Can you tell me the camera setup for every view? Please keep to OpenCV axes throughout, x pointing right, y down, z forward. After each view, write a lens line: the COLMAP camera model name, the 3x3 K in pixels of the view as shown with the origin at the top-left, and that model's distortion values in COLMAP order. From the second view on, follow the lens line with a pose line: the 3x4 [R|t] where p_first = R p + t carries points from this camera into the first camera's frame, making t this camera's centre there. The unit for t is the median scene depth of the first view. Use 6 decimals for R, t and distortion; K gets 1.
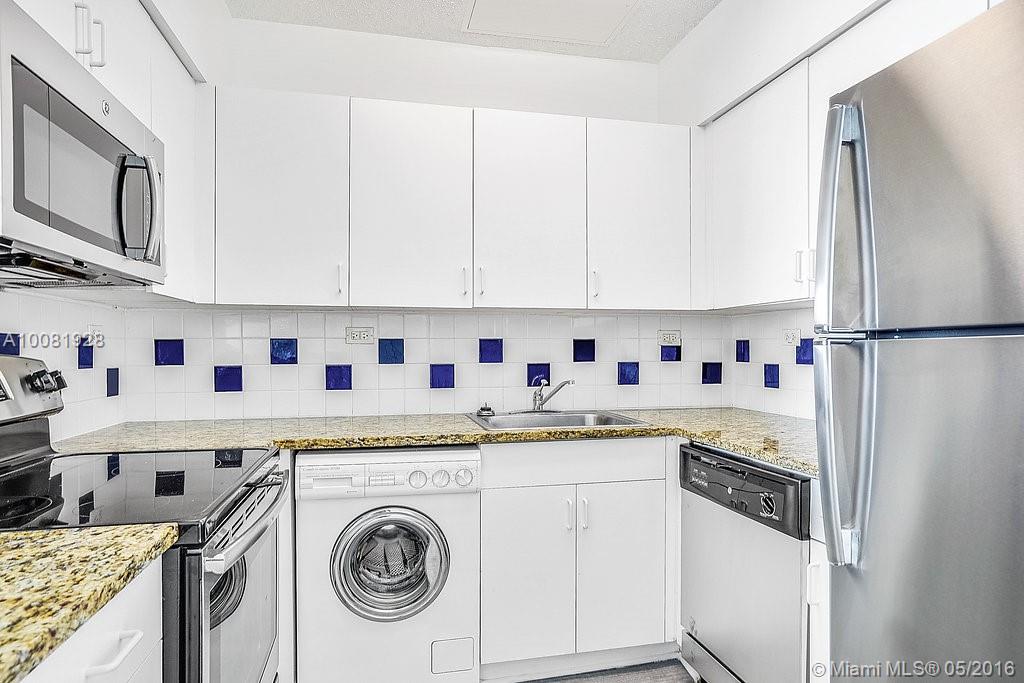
lens RADIAL K [[587.0, 0, 512.0], [0, 587.0, 341.5], [0, 0, 1]] dist [-0.000893, 0.000286]
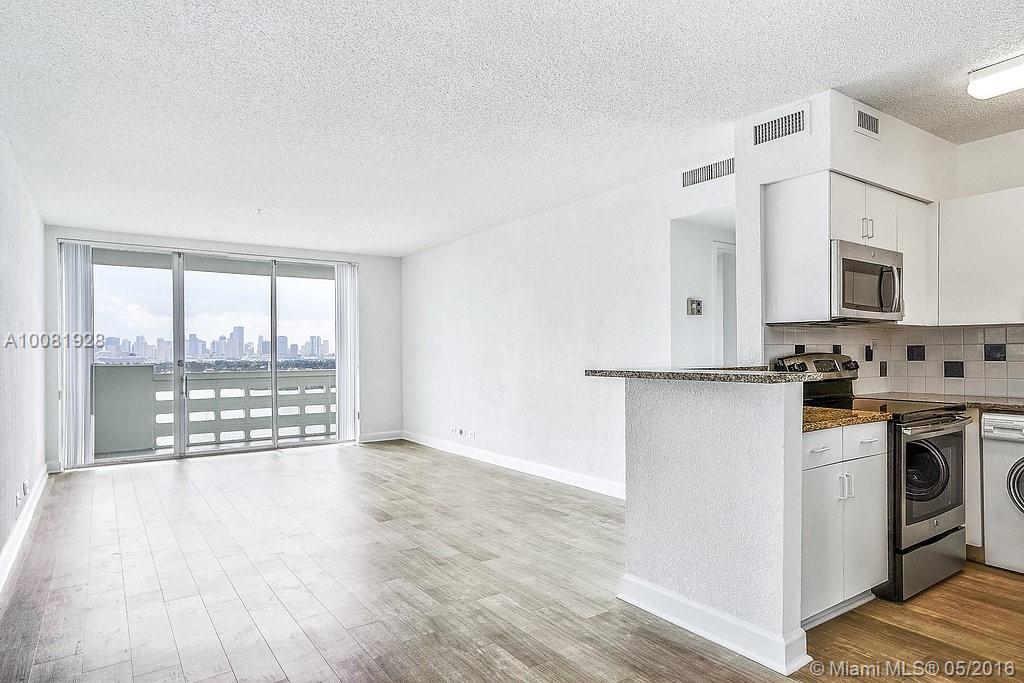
lens RADIAL K [[615.3, 0, 506.6], [0, 615.3, 359.2], [0, 0, 1]] dist [0.025685, 0.002025]
pose [[0.377674, 0.013518, -0.925840, 0.820129], [0.013463, 0.999708, 0.020088, -0.020845], [0.925841, -0.020051, 0.377381, -1.011925]]
